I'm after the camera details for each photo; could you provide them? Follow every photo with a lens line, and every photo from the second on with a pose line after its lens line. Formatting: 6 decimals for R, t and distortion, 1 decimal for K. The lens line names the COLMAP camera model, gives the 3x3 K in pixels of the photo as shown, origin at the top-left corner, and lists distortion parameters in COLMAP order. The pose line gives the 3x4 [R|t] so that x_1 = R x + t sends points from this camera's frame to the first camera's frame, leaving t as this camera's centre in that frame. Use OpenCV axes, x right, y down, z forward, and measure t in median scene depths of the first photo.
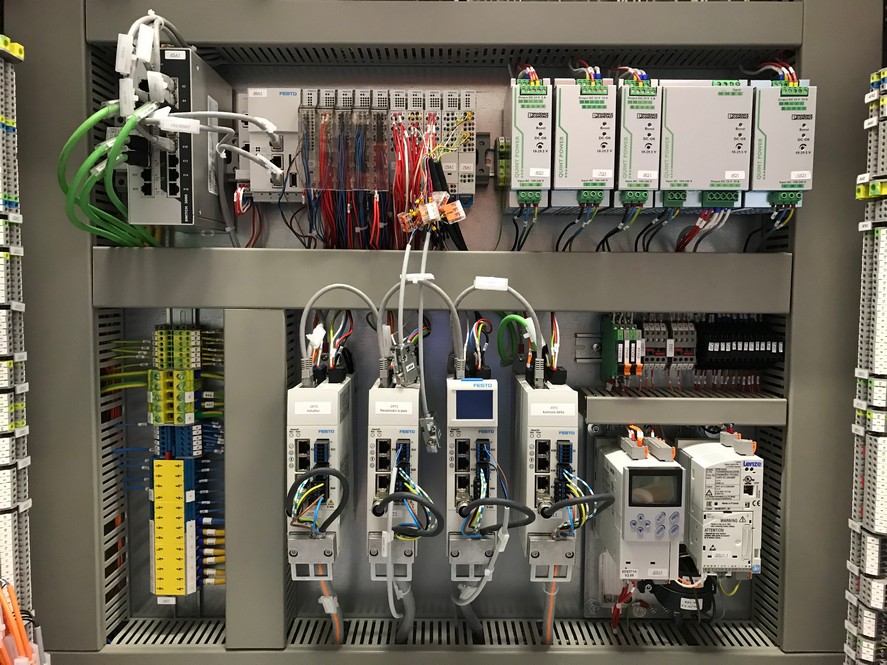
lens RADIAL K [[735.0, 0, 447.5], [0, 735.0, 331.7], [0, 0, 1]] dist [0.017018, -0.030160]
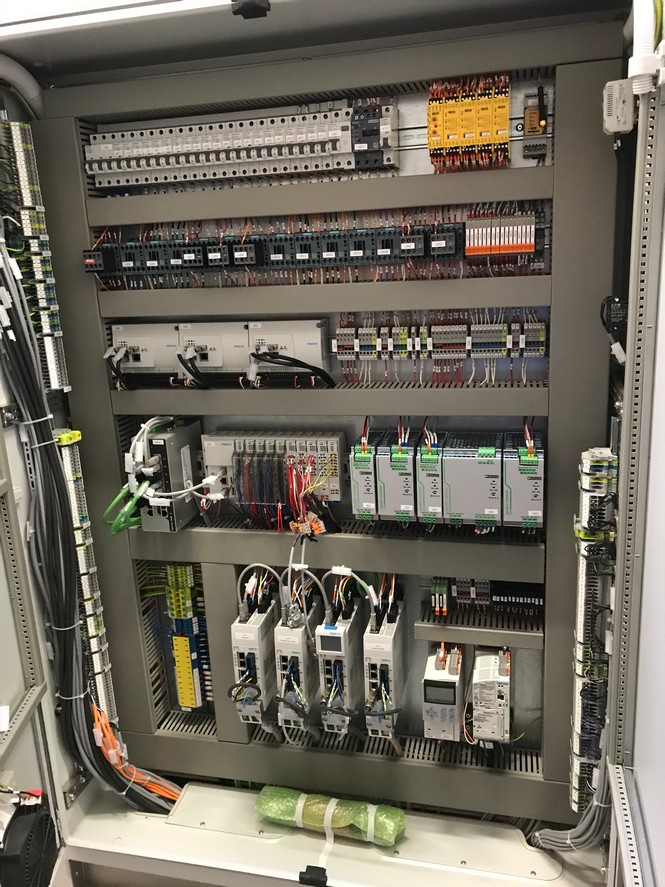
lens RADIAL K [[735.0, 0, 327.4], [0, 735.0, 441.6], [0, 0, 1]] dist [0.017018, -0.030160]
pose [[0.967059, 0.004314, -0.254515, 0.431081], [0.044499, 0.981596, 0.185714, -0.634796], [0.250632, -0.190922, 0.949069, -0.516294]]
